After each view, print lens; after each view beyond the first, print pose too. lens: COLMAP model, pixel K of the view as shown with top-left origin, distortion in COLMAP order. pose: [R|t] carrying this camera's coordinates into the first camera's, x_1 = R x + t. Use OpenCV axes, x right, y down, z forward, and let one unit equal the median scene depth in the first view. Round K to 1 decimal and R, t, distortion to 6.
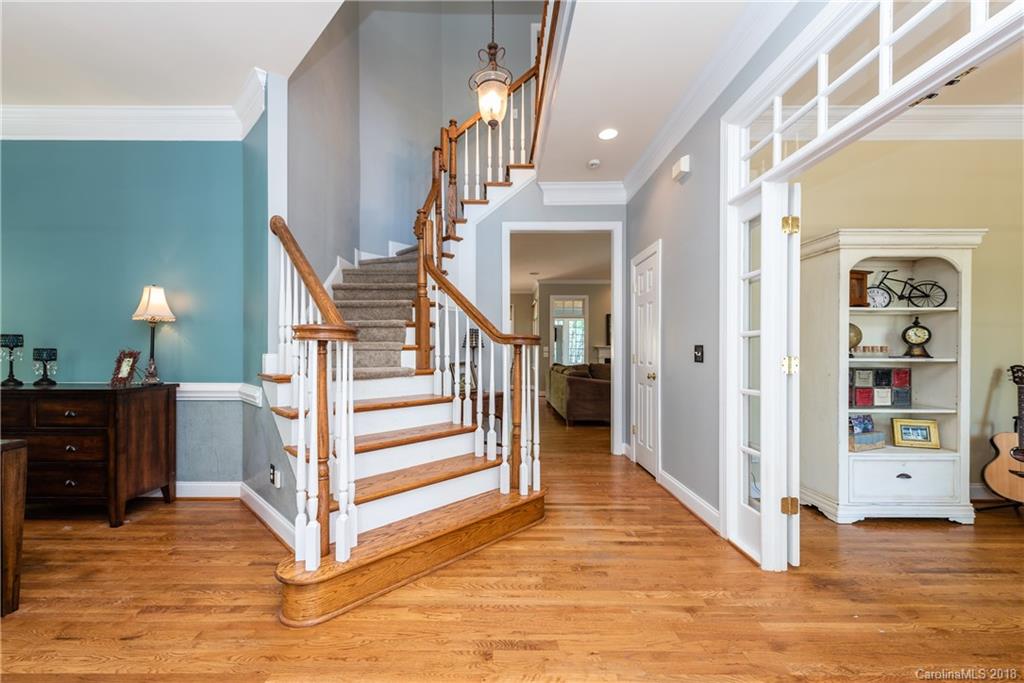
lens RADIAL K [[413.2, 0, 511.3], [0, 413.2, 348.5], [0, 0, 1]] dist [0.001803, 0.000155]
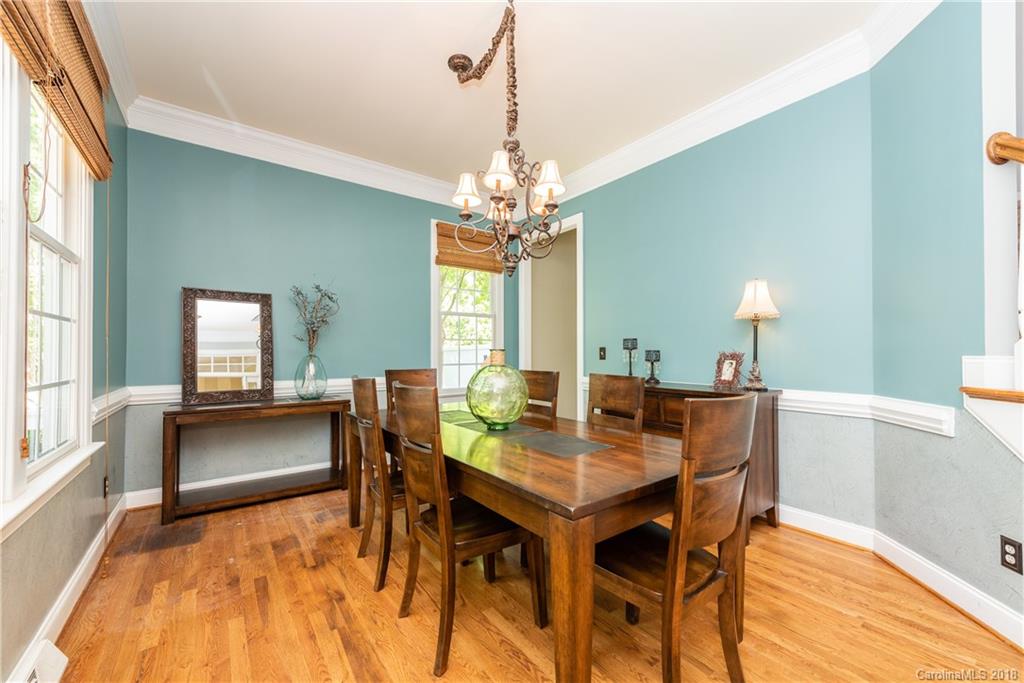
lens RADIAL K [[413.2, 0, 515.6], [0, 413.2, 347.0], [0, 0, 1]] dist [0.001803, 0.000155]
pose [[0.587154, -0.015190, -0.809333, -0.447466], [0.004566, 0.999870, -0.015454, 0.005985], [0.809463, 0.005379, 0.587147, 0.049340]]
